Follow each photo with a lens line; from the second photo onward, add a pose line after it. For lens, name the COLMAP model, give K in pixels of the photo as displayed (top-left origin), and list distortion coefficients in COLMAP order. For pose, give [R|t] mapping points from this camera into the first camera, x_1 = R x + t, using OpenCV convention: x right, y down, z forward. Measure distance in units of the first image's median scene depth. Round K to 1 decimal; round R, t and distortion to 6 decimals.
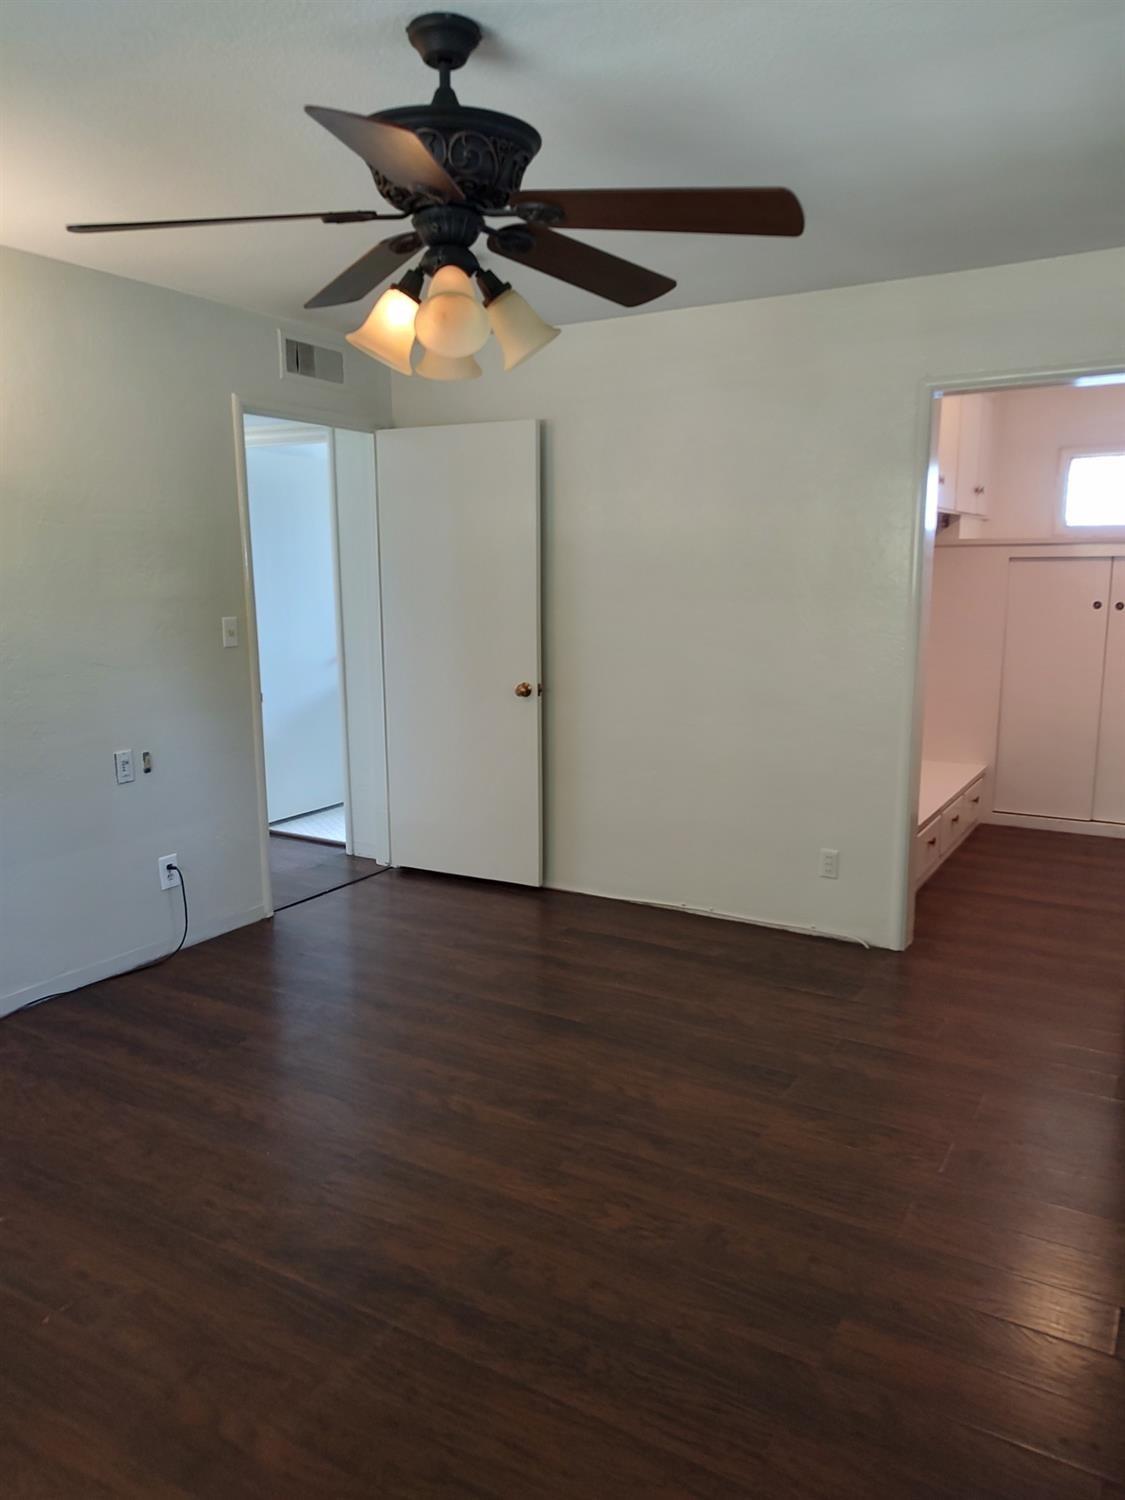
lens RADIAL K [[1077.6, 0, 559.9], [0, 1077.6, 746.7], [0, 0, 1]] dist [0.000261, -0.008522]
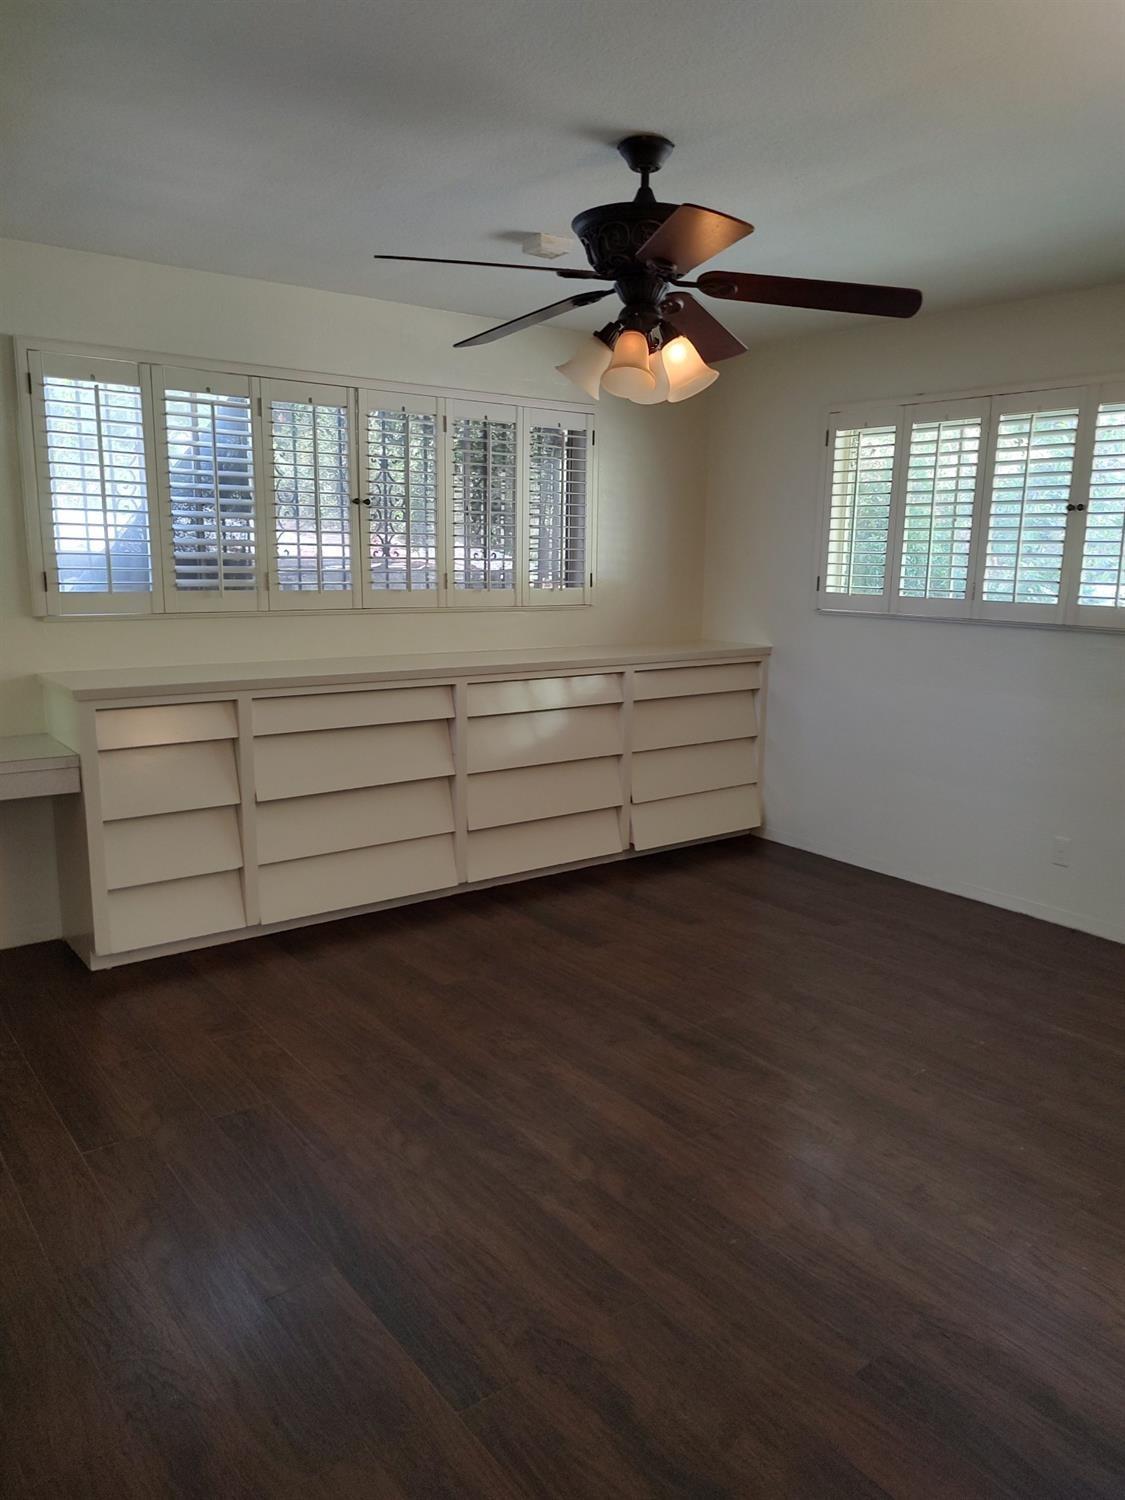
lens RADIAL K [[1077.6, 0, 563.7], [0, 1077.6, 751.3], [0, 0, 1]] dist [0.000261, -0.008522]
pose [[-0.926865, -0.080199, 0.366728, -0.234141], [0.052450, 0.939664, 0.338053, -0.179968], [-0.371713, 0.332564, -0.866736, 1.030240]]
